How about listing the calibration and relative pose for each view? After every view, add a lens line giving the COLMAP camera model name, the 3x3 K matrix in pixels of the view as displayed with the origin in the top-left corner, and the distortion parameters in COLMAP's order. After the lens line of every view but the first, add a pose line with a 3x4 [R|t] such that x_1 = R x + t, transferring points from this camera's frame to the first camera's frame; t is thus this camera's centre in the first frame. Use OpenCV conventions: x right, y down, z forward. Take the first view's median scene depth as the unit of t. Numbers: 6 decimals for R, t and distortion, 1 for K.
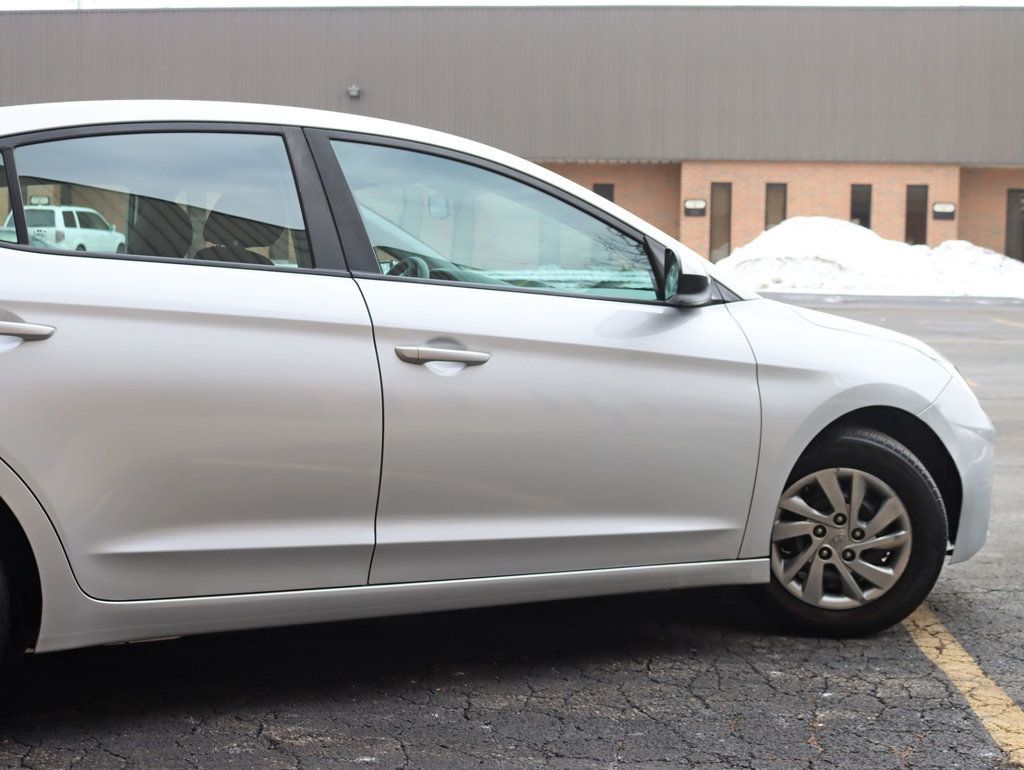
lens RADIAL K [[1433.6, 0, 473.8], [0, 1433.6, 394.4], [0, 0, 1]] dist [-0.035418, 0.000000]
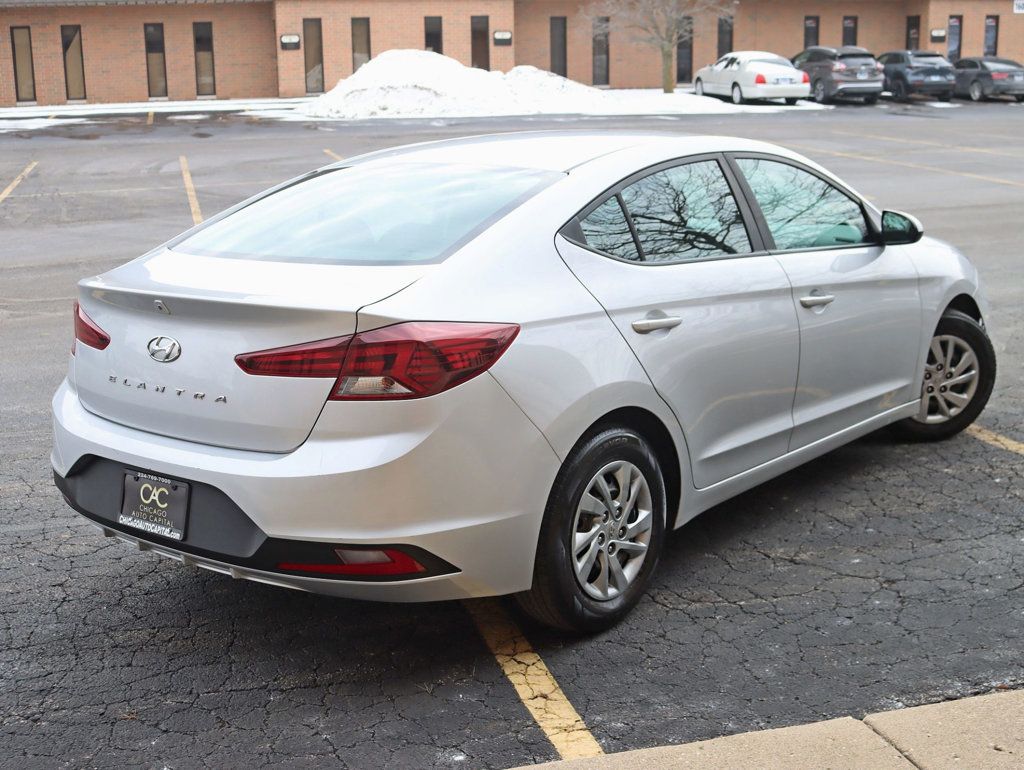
lens RADIAL K [[1271.7, 0, 510.6], [0, 1271.7, 382.8], [0, 0, 1]] dist [-0.088067, 0.000000]
pose [[0.943041, -0.109888, 0.314004, -0.619620], [0.065208, 0.986618, 0.149439, -0.132201], [-0.326223, -0.120451, 0.937587, -0.142245]]
